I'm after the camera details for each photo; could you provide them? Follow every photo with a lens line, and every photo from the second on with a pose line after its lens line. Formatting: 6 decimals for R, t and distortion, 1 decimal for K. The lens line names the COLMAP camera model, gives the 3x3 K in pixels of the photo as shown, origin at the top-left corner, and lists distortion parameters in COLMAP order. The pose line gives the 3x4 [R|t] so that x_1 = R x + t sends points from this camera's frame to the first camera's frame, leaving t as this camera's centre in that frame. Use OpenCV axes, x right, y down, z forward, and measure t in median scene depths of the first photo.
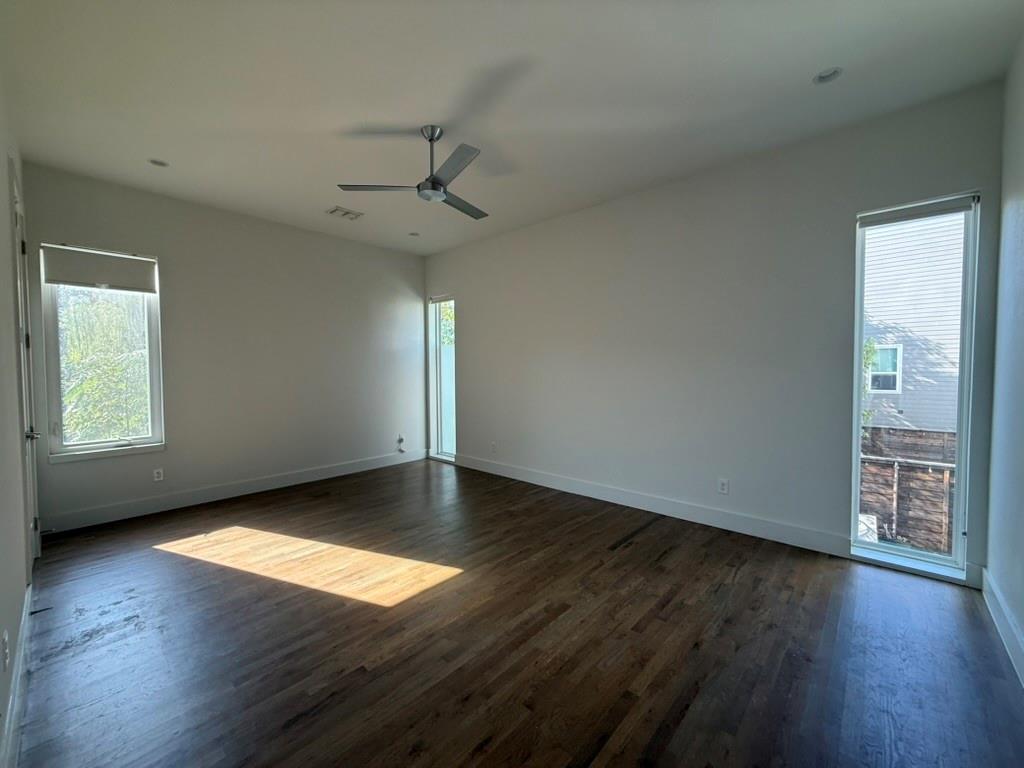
lens RADIAL K [[408.0, 0, 518.2], [0, 408.0, 381.0], [0, 0, 1]] dist [0.000300, 0.000096]
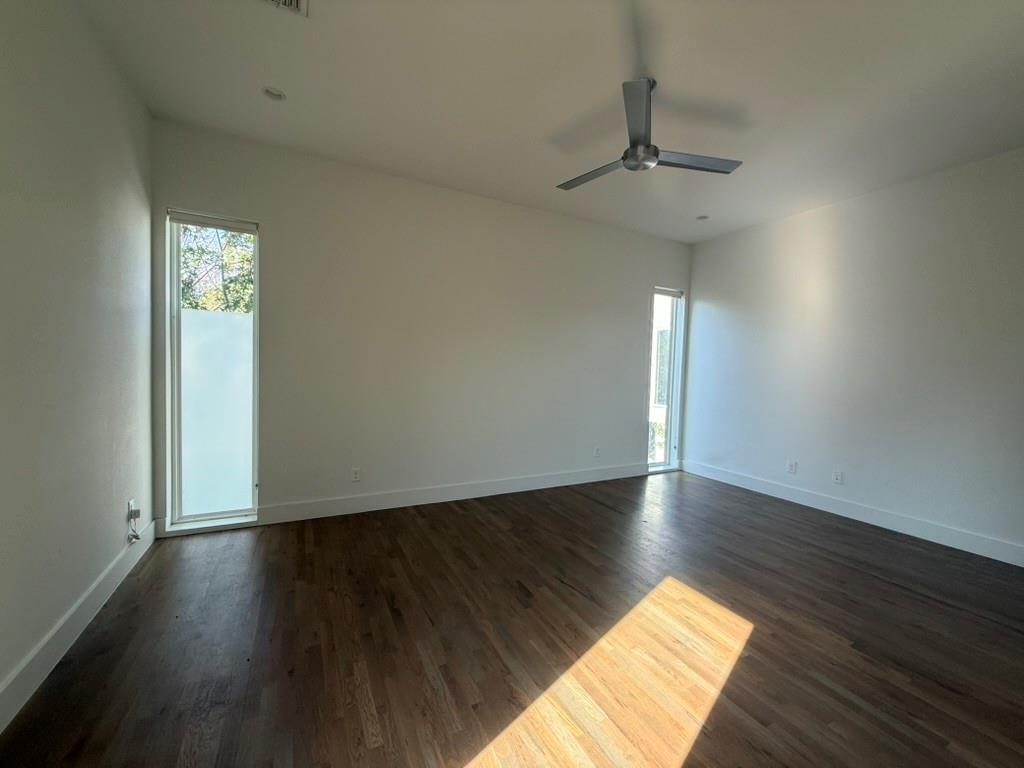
lens RADIAL K [[408.0, 0, 496.0], [0, 408.0, 382.4], [0, 0, 1]] dist [0.000300, 0.000096]
pose [[0.366179, -0.024477, 0.930223, -0.935995], [-0.000577, 0.999648, 0.026531, -0.018391], [-0.930544, -0.010252, 0.366036, 0.808743]]
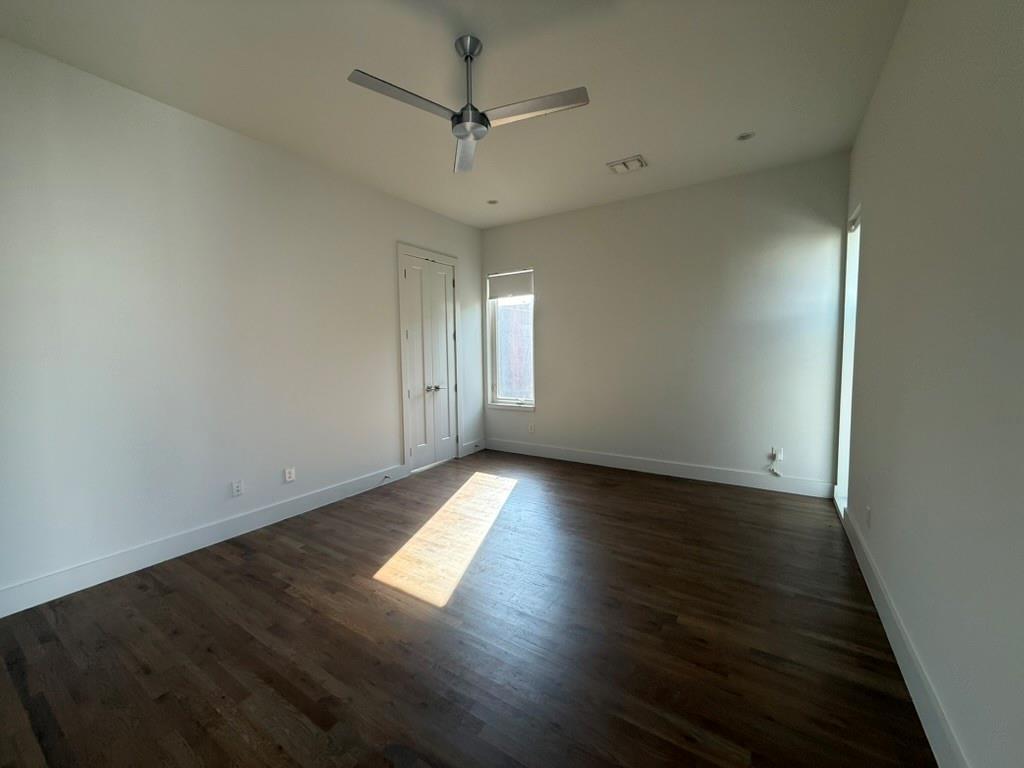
lens RADIAL K [[408.0, 0, 496.2], [0, 408.0, 380.6], [0, 0, 1]] dist [0.000300, 0.000096]
pose [[0.144551, 0.070599, -0.986976, 0.504813], [-0.021301, 0.997442, 0.068228, -0.024114], [0.989268, 0.011161, 0.145685, 0.782778]]
